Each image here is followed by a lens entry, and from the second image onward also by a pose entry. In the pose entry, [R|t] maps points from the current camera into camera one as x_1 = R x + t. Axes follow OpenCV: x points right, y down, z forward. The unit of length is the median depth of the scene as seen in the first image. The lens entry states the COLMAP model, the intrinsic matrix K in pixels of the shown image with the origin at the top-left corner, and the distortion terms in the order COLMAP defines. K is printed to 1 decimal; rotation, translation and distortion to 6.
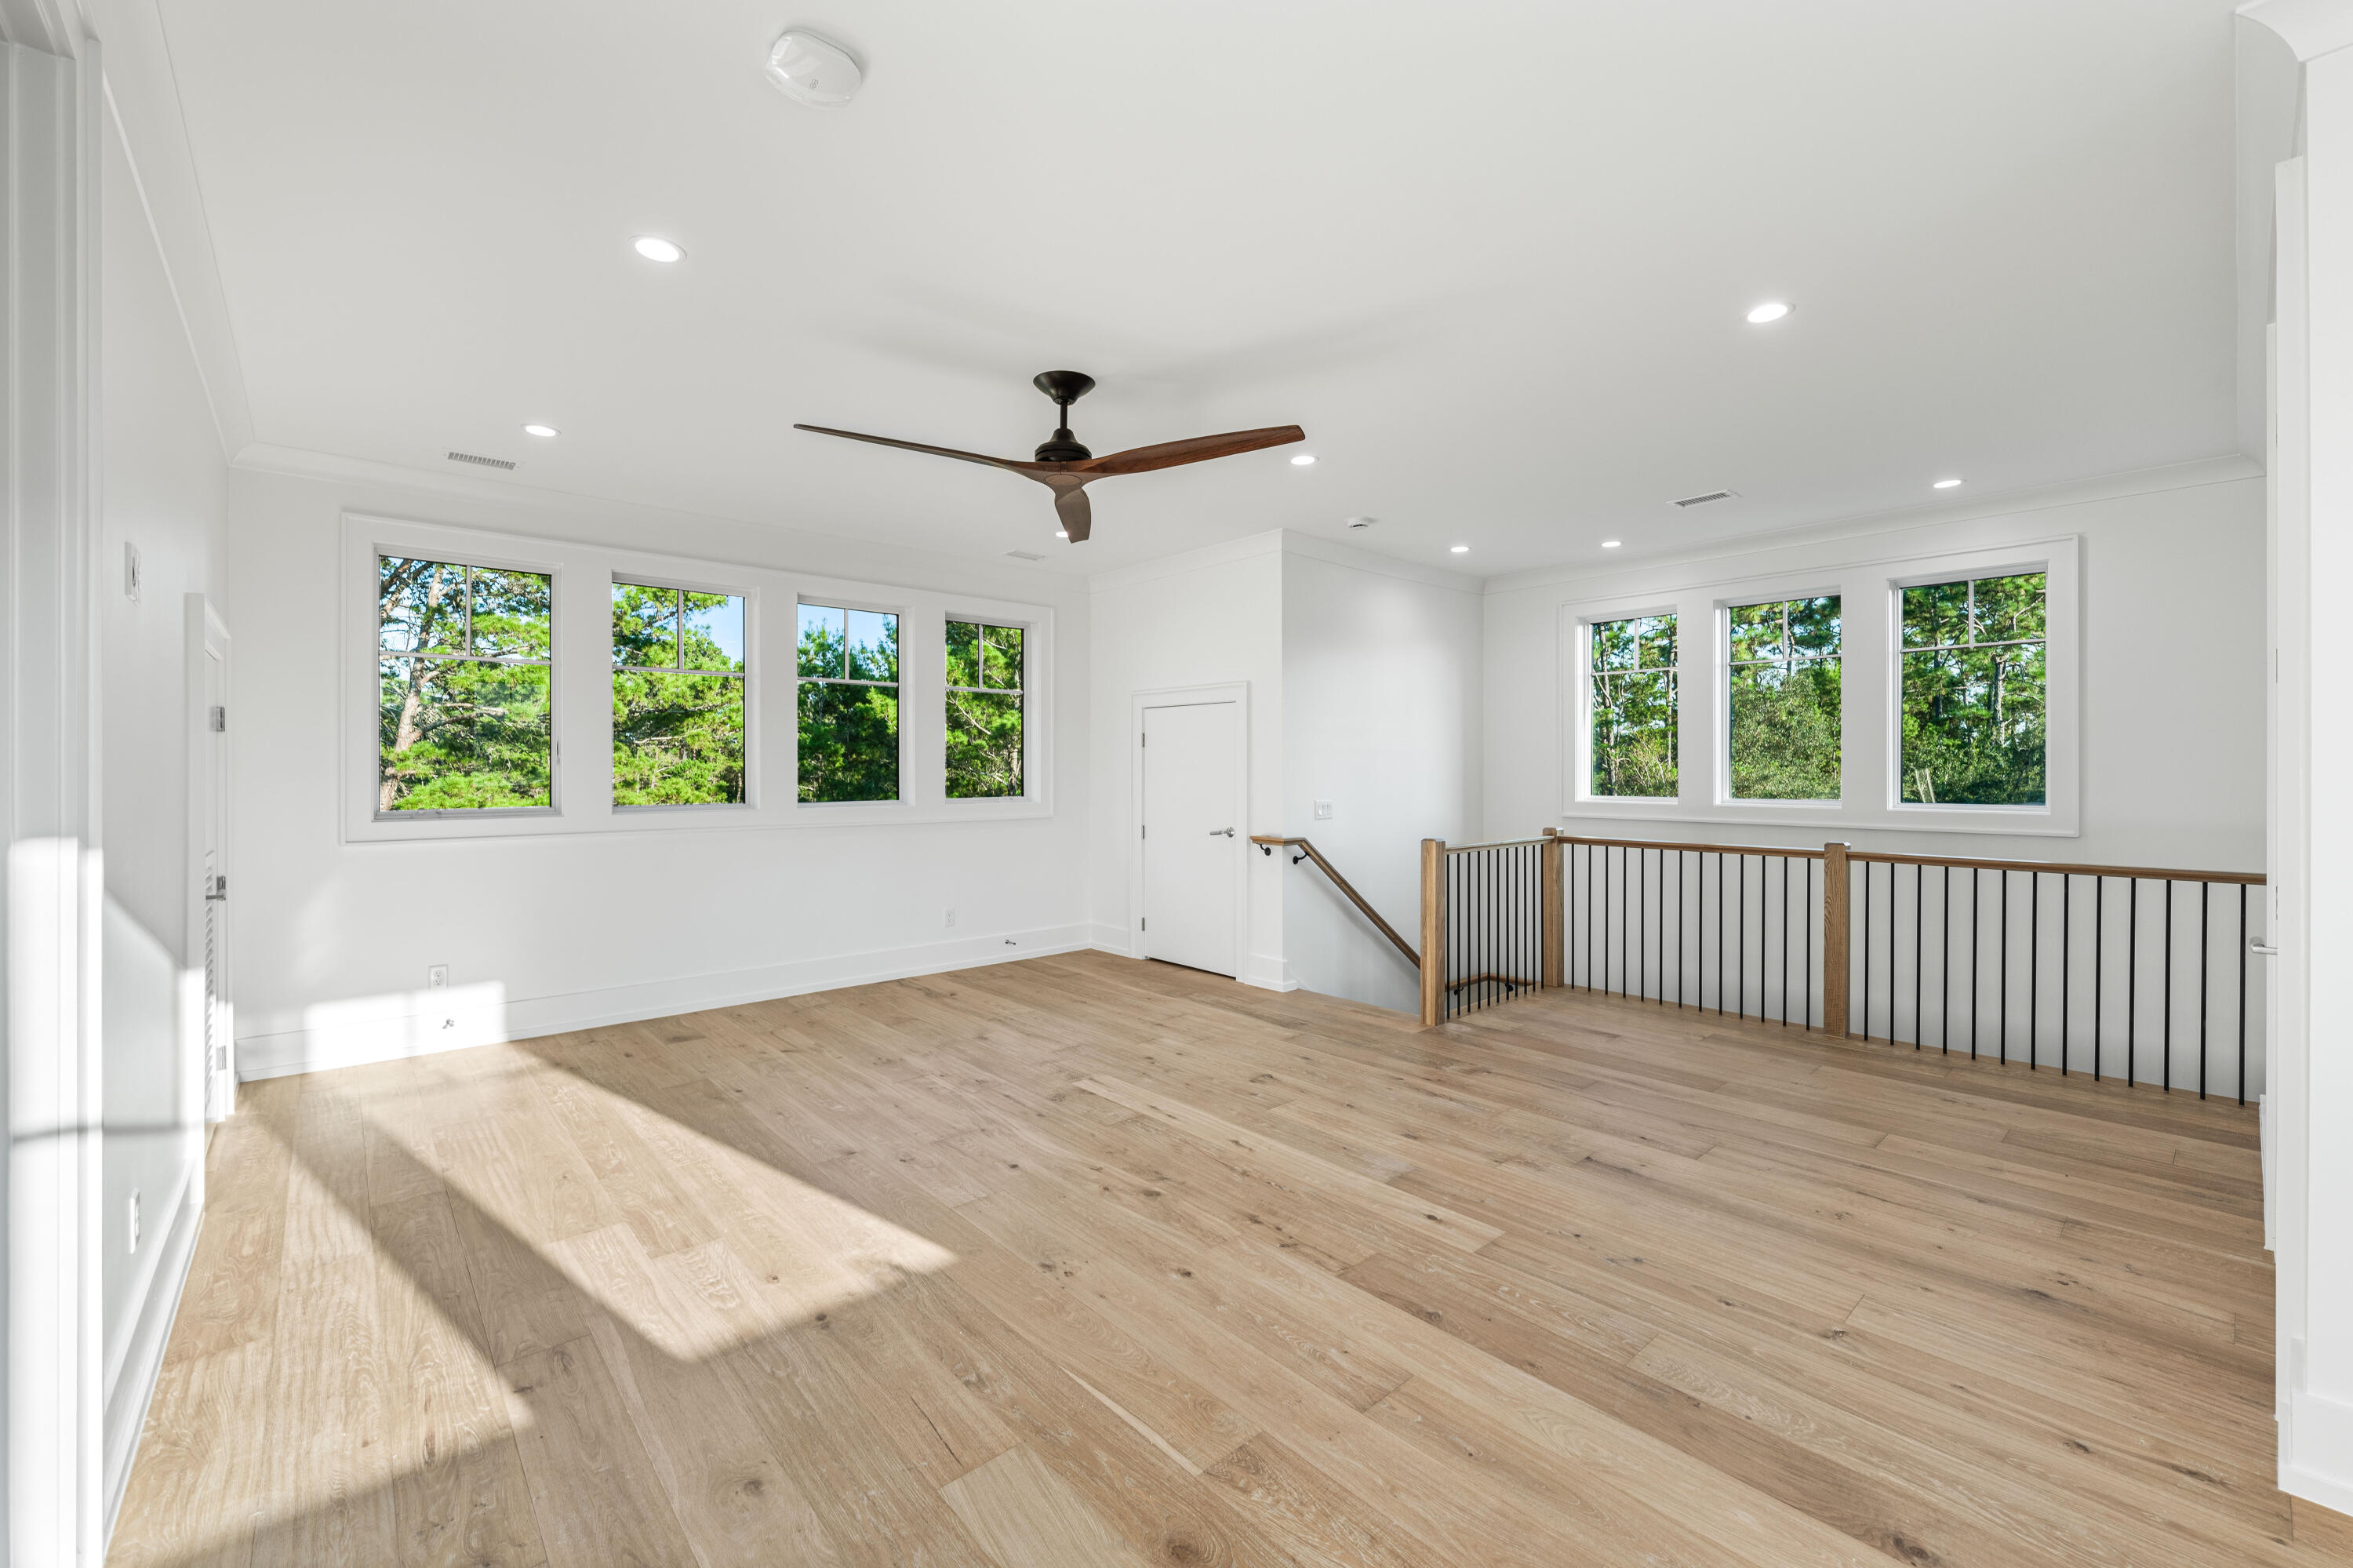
lens RADIAL K [[966.6, 0, 1185.8], [0, 966.6, 779.2], [0, 0, 1]] dist [0.002621, 0.000169]
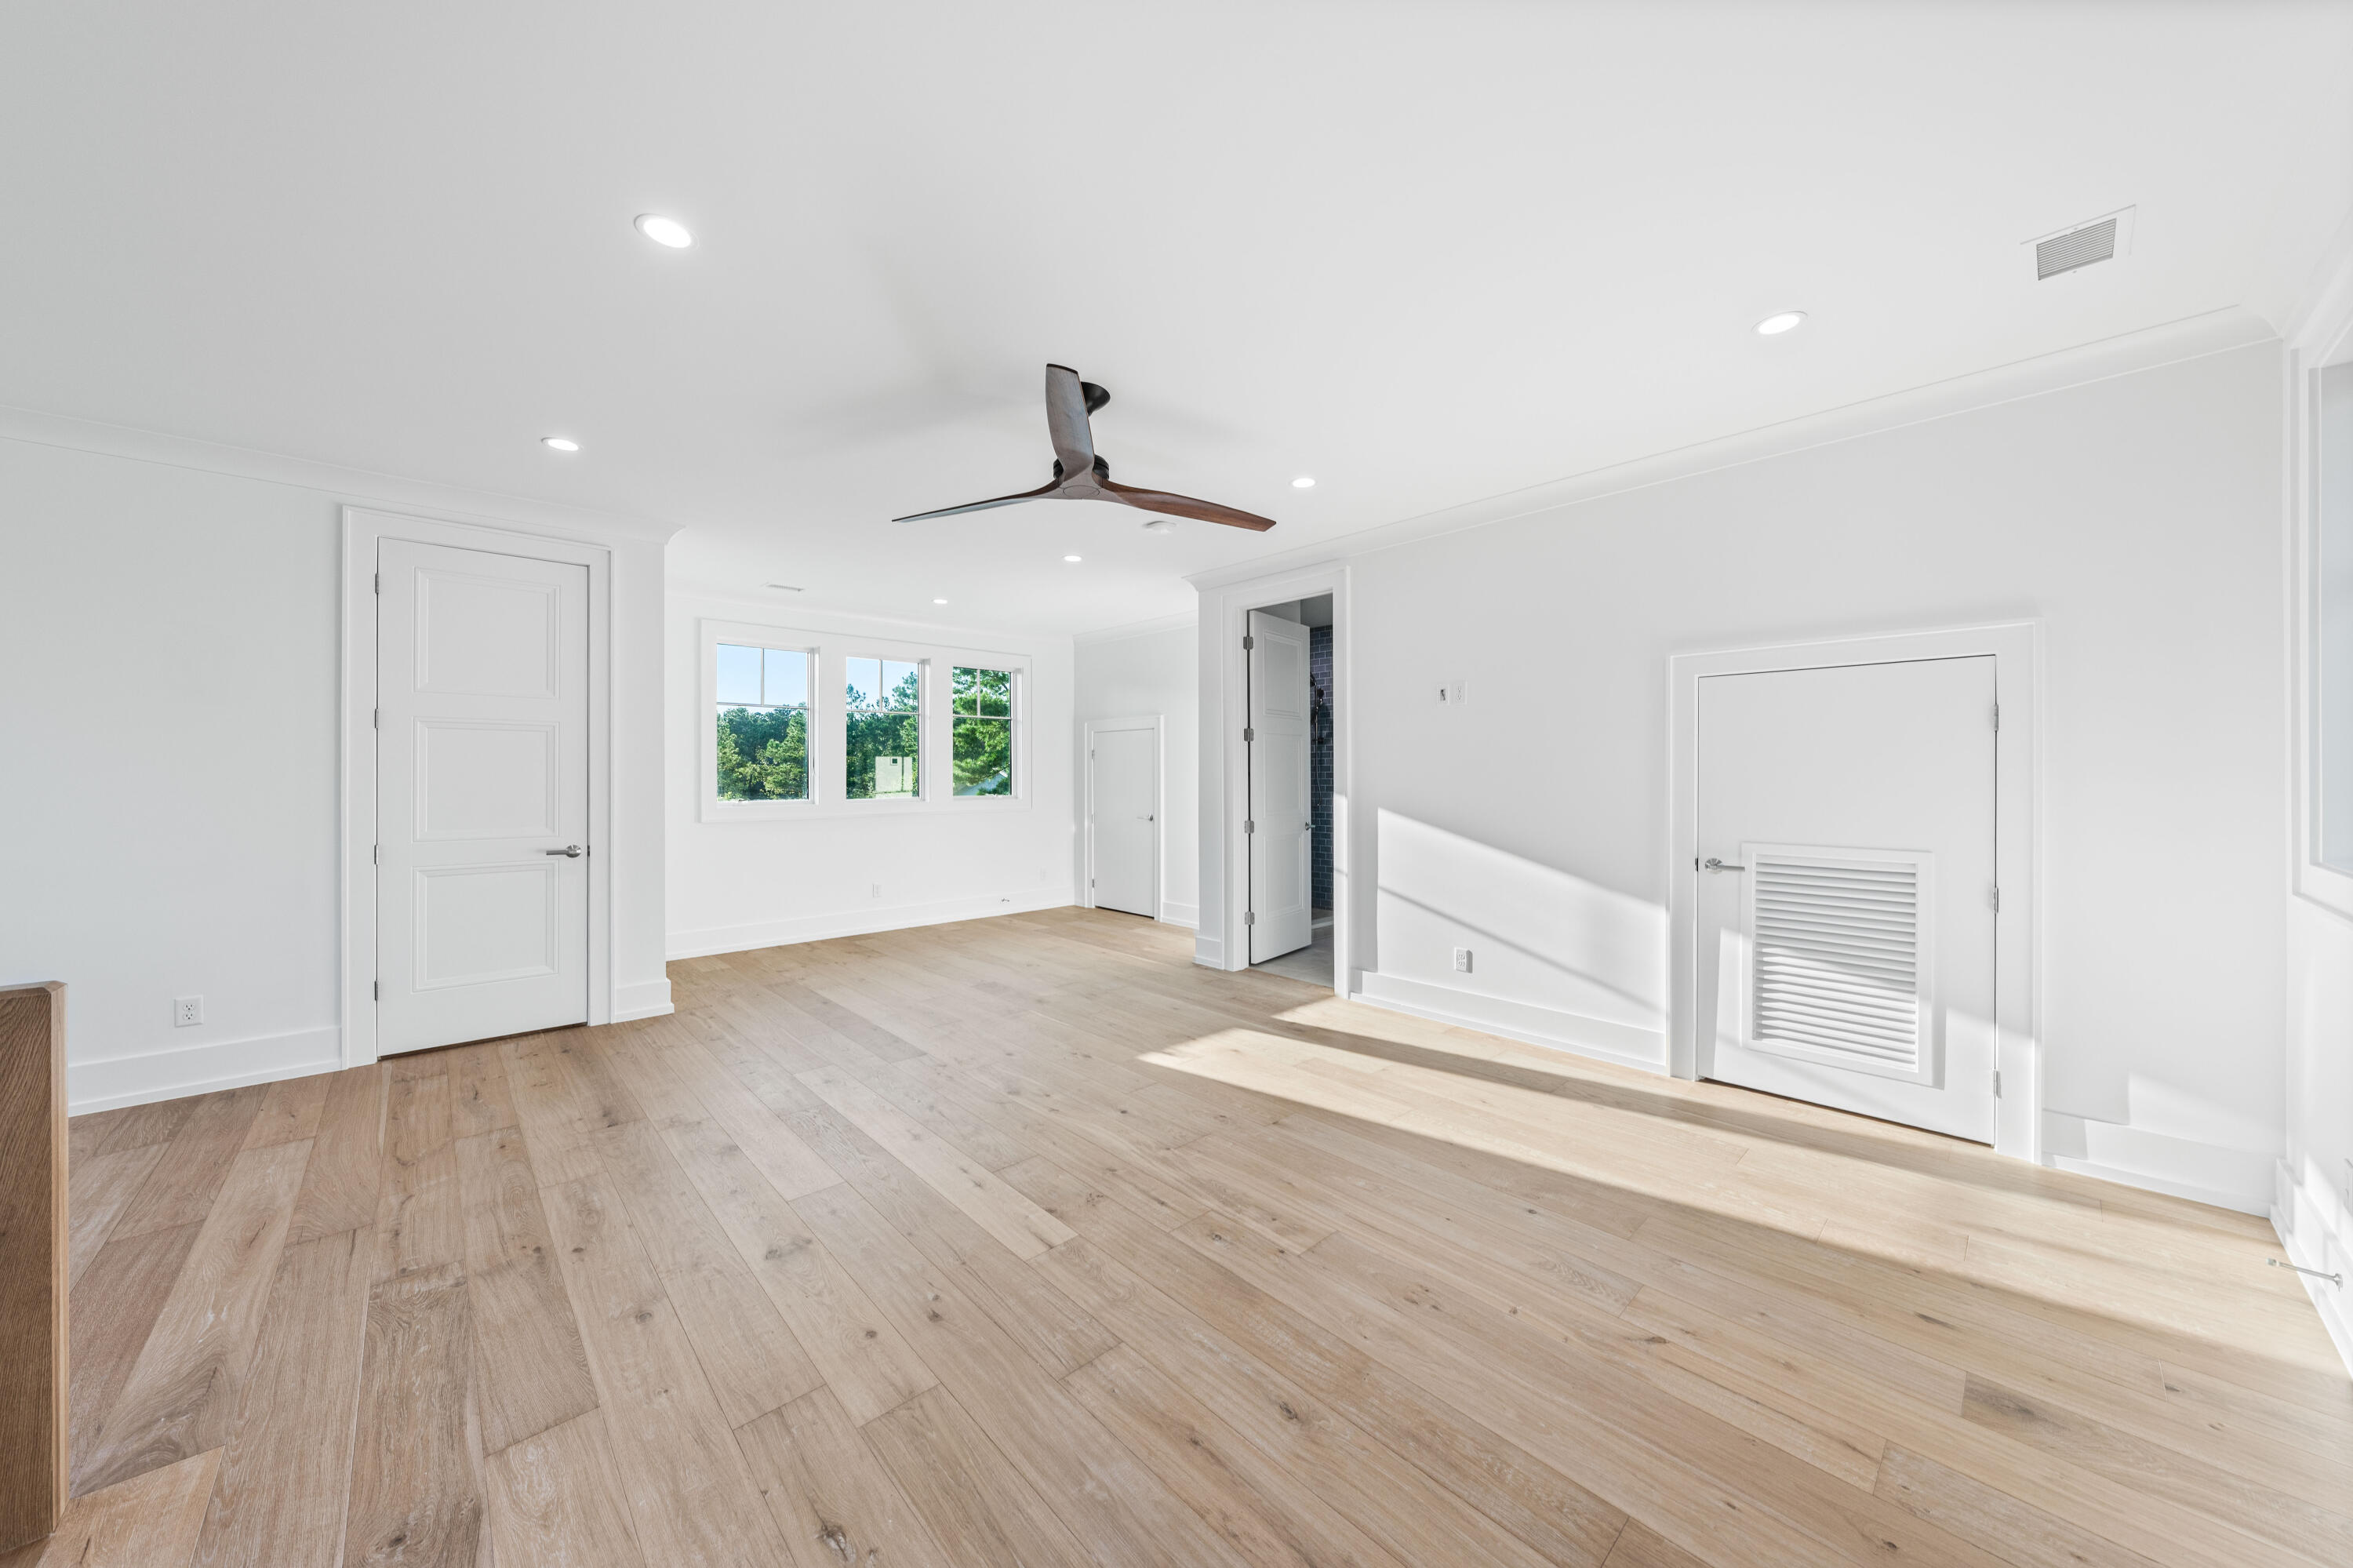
lens RADIAL K [[806.0, 0, 1183.7], [0, 806.0, 776.8], [0, 0, 1]] dist [-0.000985, -0.000089]
pose [[-0.999570, 0.004060, -0.029049, -0.196228], [0.003606, 0.999871, 0.015667, -0.020690], [0.029109, 0.015556, -0.999455, 1.734724]]
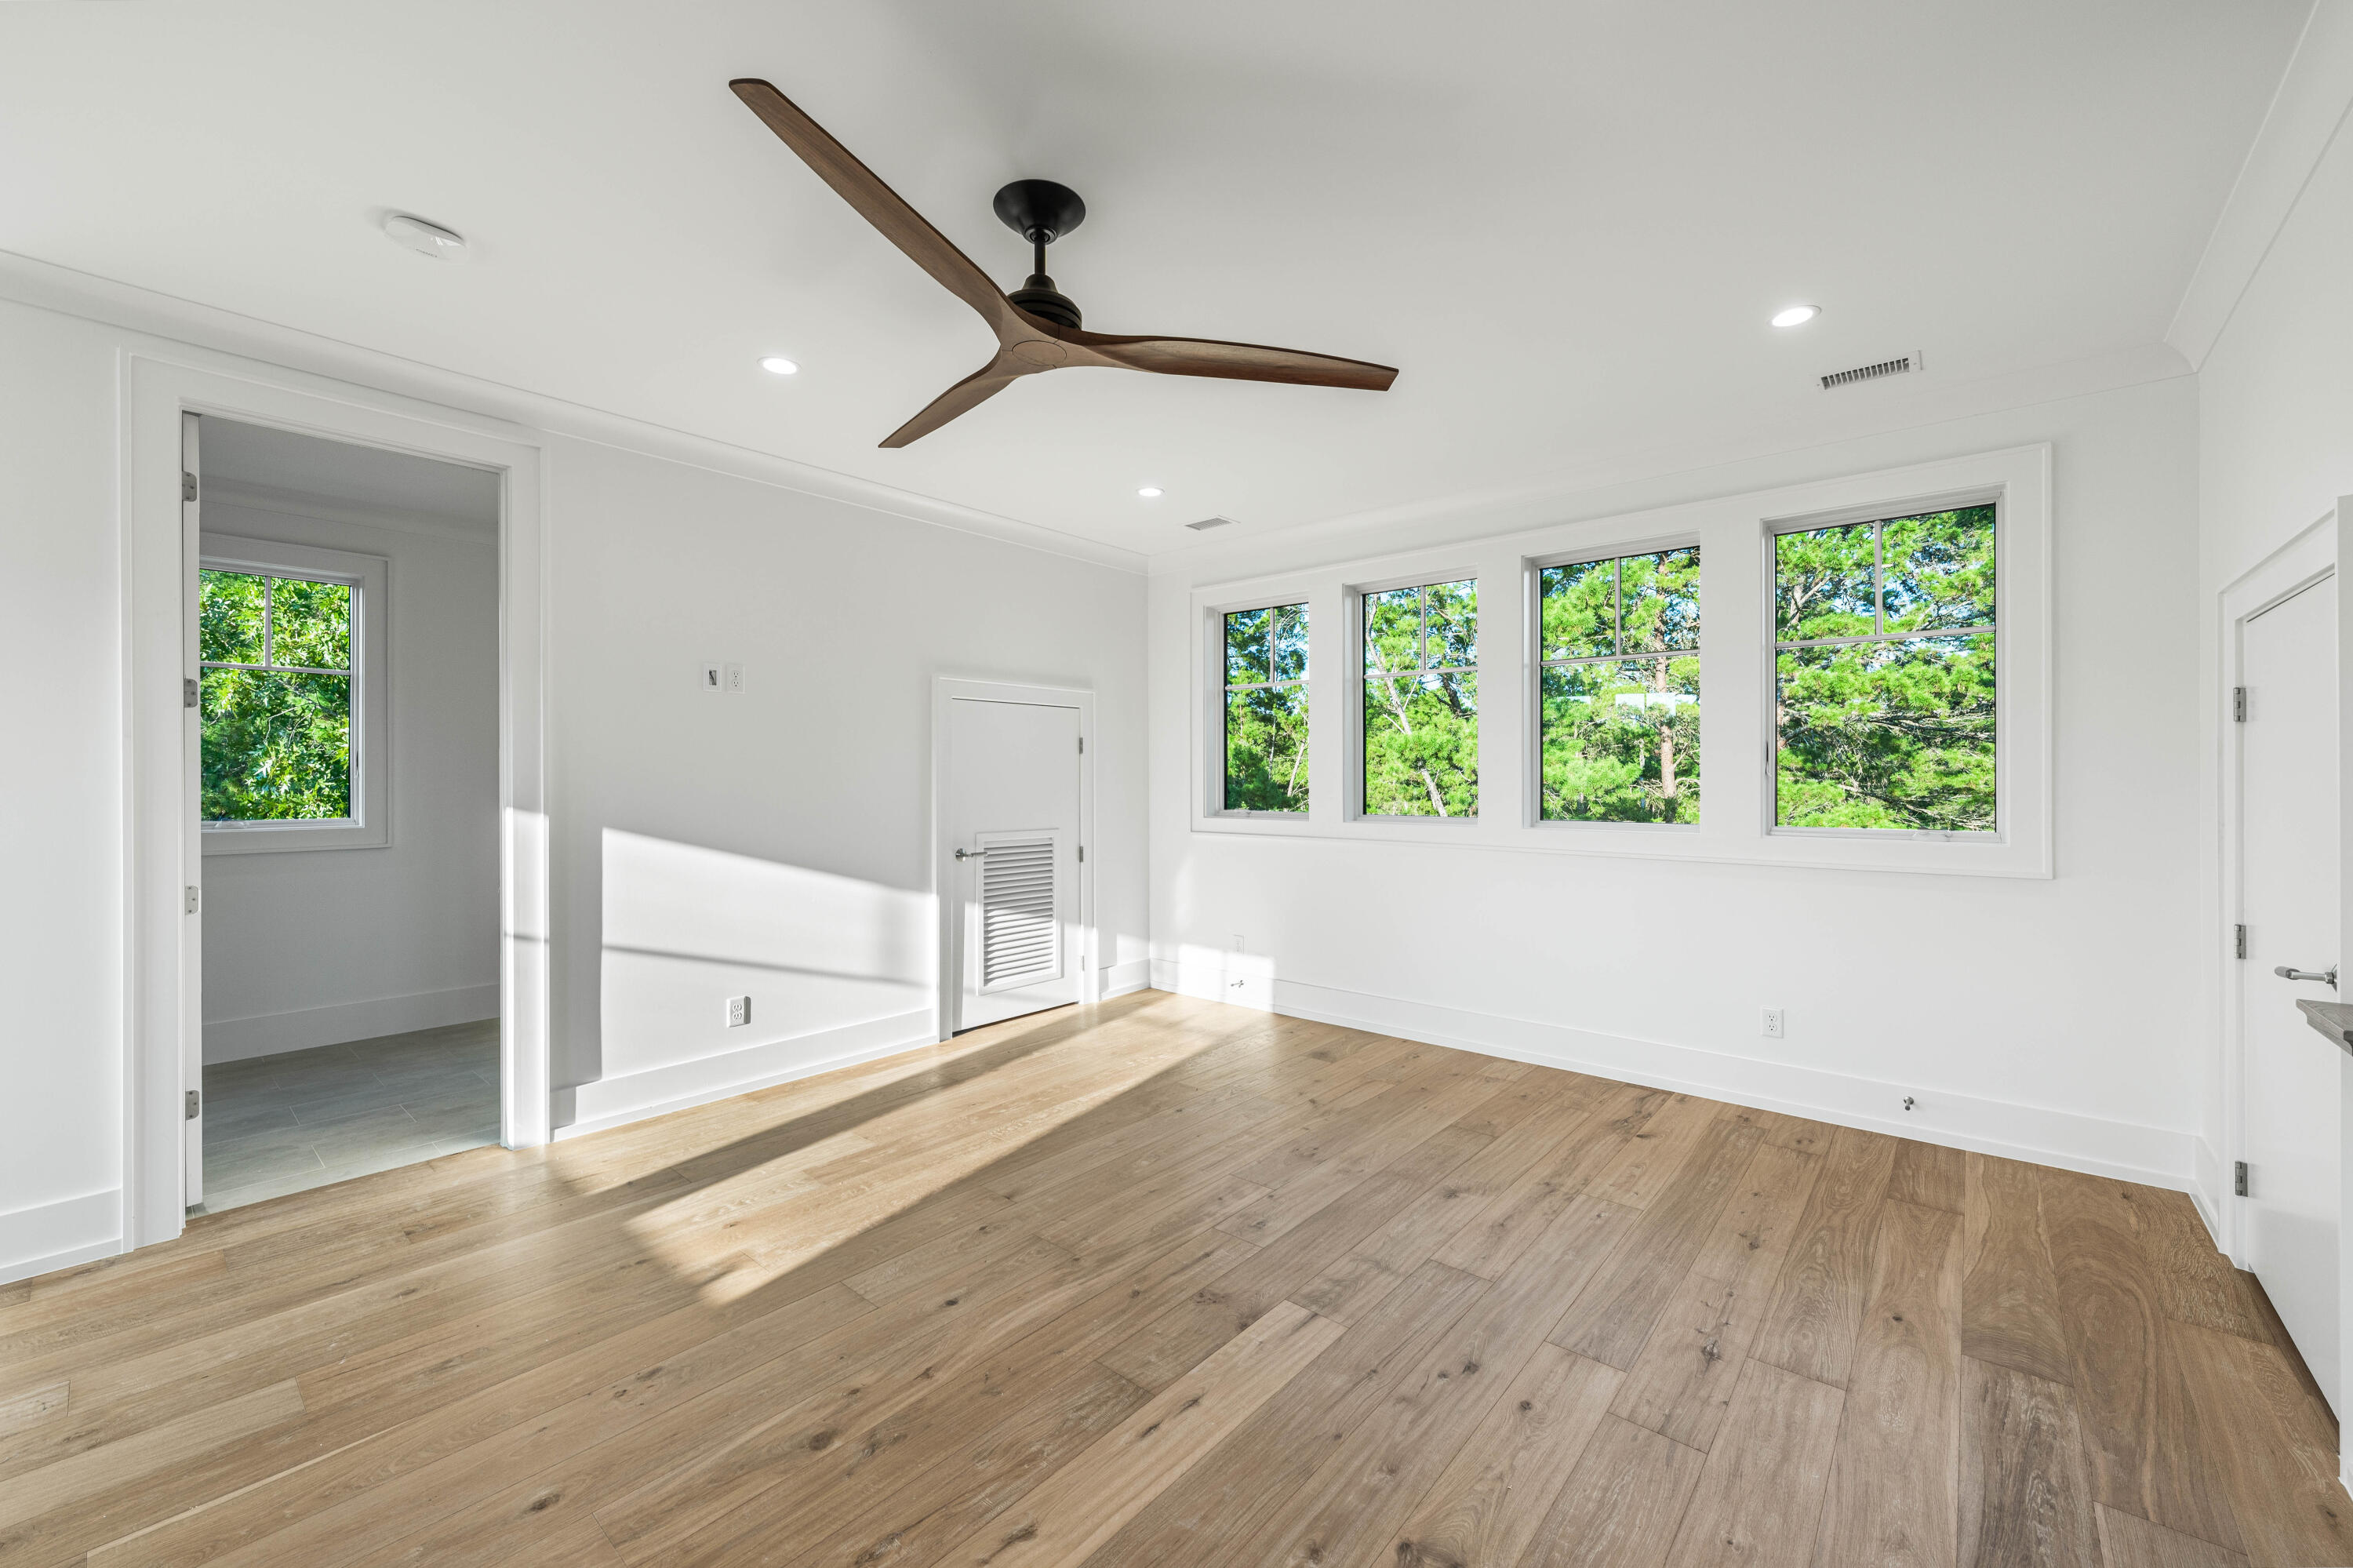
lens RADIAL K [[925.4, 0, 1153.1], [0, 925.4, 781.2], [0, 0, 1]] dist [-0.000850, 0.000097]
pose [[0.112338, 0.006217, -0.993651, 0.492919], [-0.008562, 0.999949, 0.005289, -0.014052], [0.993633, 0.007913, 0.112386, 0.940970]]
